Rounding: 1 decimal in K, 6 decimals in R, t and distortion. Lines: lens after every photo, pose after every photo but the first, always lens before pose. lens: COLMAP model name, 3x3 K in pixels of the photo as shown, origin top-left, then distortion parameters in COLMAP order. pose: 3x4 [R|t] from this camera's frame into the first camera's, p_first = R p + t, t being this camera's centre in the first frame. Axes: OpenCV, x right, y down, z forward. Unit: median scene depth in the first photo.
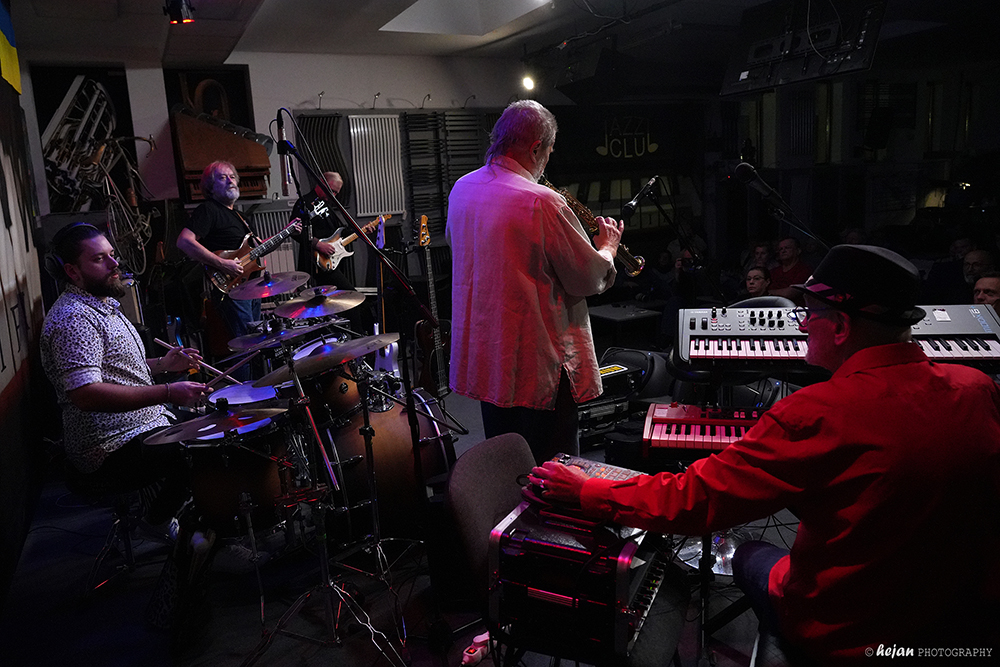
lens RADIAL K [[691.3, 0, 500.1], [0, 691.3, 332.6], [0, 0, 1]] dist [-0.005345, -0.000368]
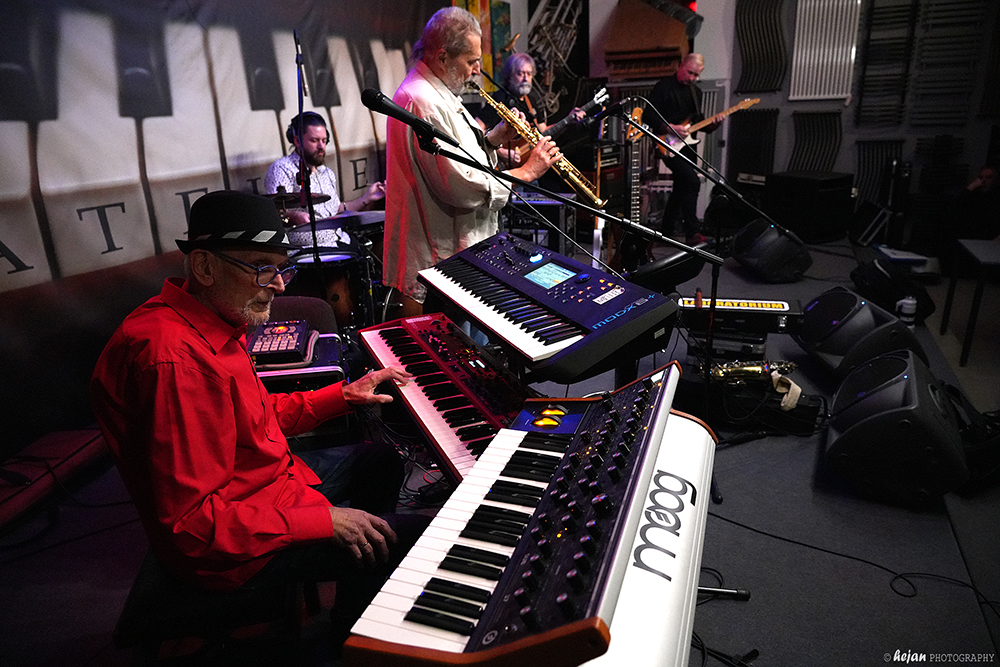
lens RADIAL K [[691.3, 0, 502.5], [0, 691.3, 333.2], [0, 0, 1]] dist [-0.005345, -0.000368]
pose [[0.651434, 0.278856, -0.705601, 0.334997], [-0.146912, 0.958767, 0.243274, -0.044636], [0.744346, -0.054815, 0.665541, 0.103346]]
